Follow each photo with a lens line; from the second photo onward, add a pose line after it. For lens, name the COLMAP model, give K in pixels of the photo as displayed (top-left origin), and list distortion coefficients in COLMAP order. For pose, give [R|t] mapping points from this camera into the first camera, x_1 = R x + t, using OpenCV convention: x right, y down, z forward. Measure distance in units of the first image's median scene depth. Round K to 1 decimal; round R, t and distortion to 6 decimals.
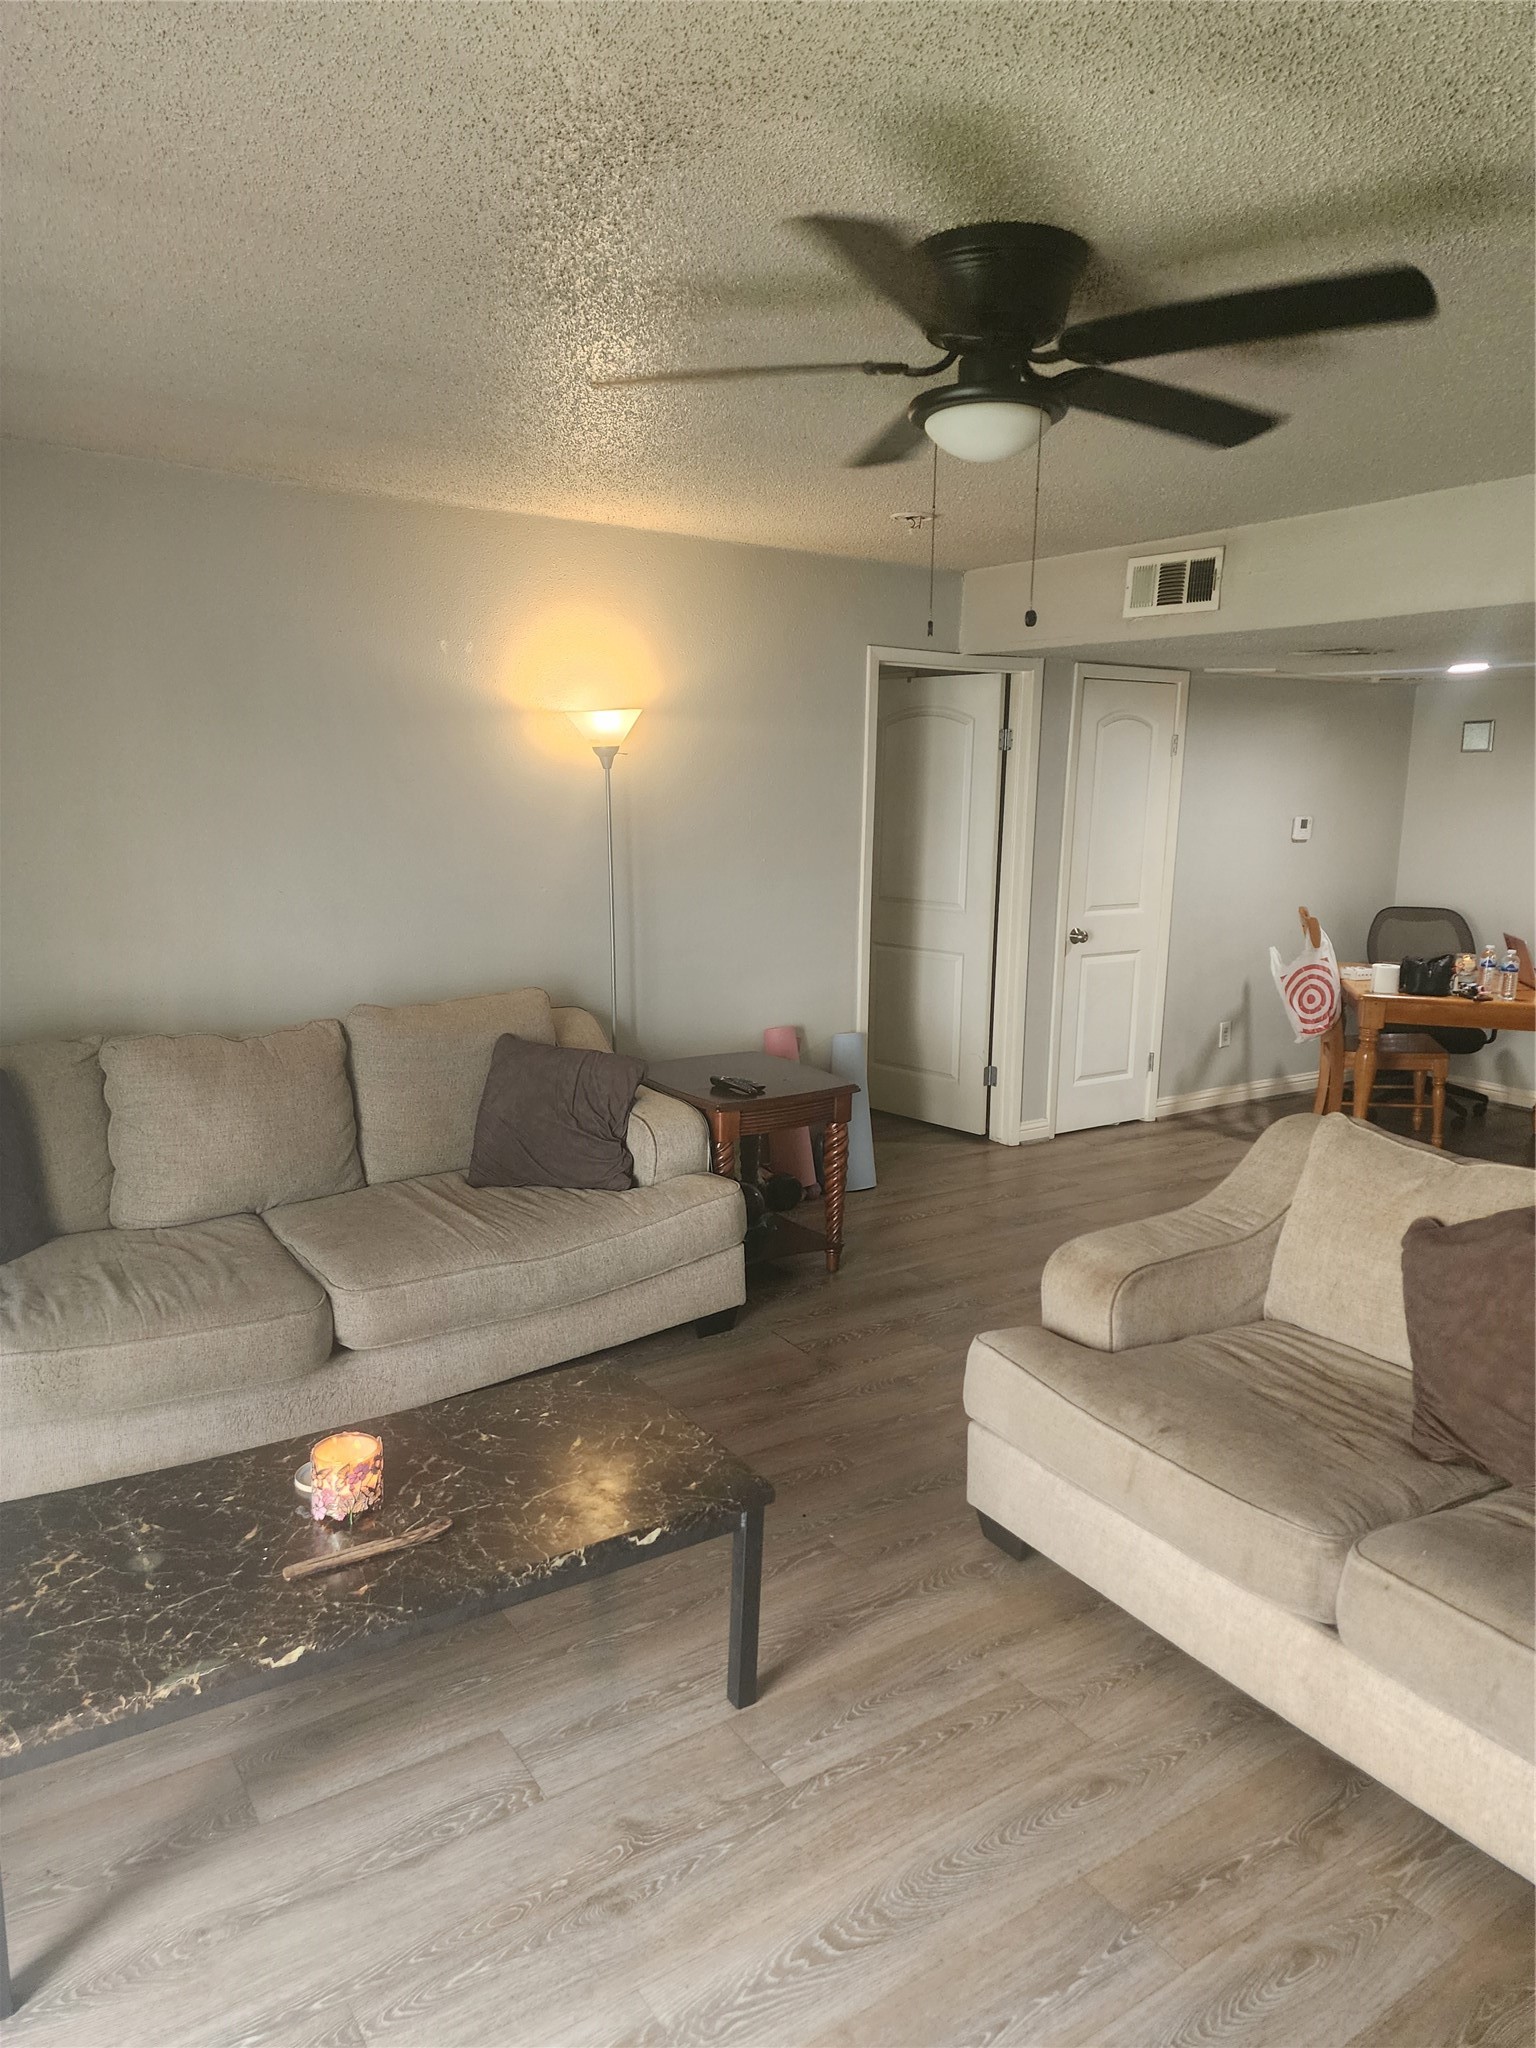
lens RADIAL K [[1388.3, 0, 766.8], [0, 1388.3, 1045.8], [0, 0, 1]] dist [0.047905, -0.002886]
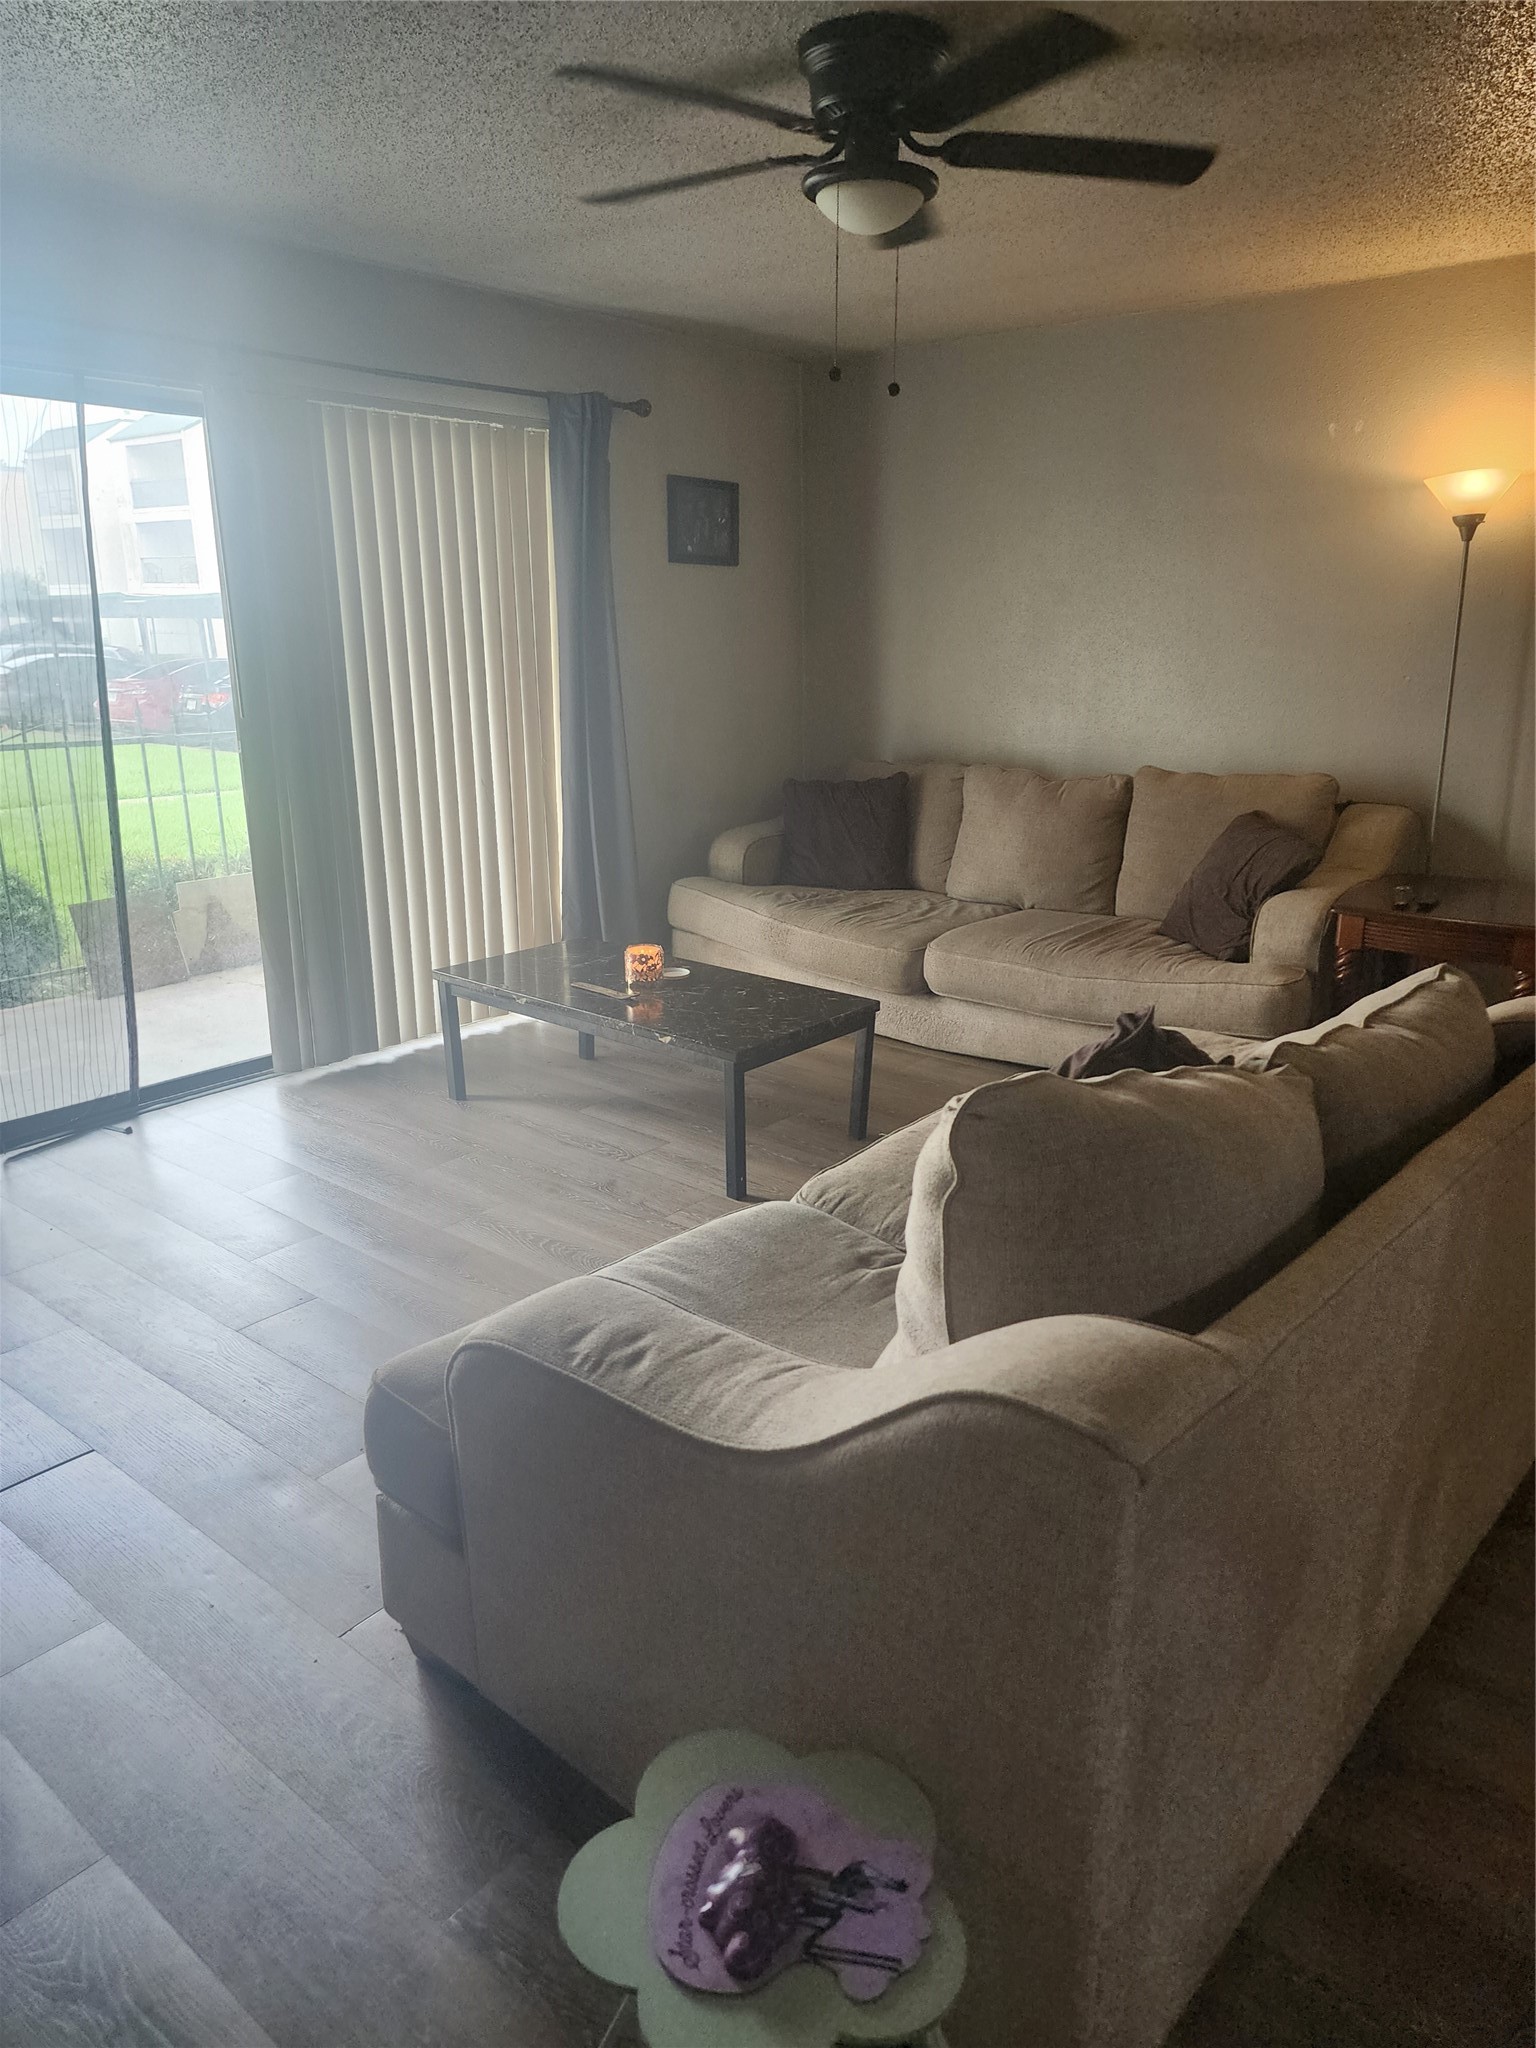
lens RADIAL K [[1388.3, 0, 766.8], [0, 1388.3, 1045.8], [0, 0, 1]] dist [0.047905, -0.002886]
pose [[0.256339, 0.259414, -0.931125, 2.726097], [-0.178288, 0.959473, 0.218229, -0.004812], [0.950002, 0.110068, 0.292201, 1.252585]]
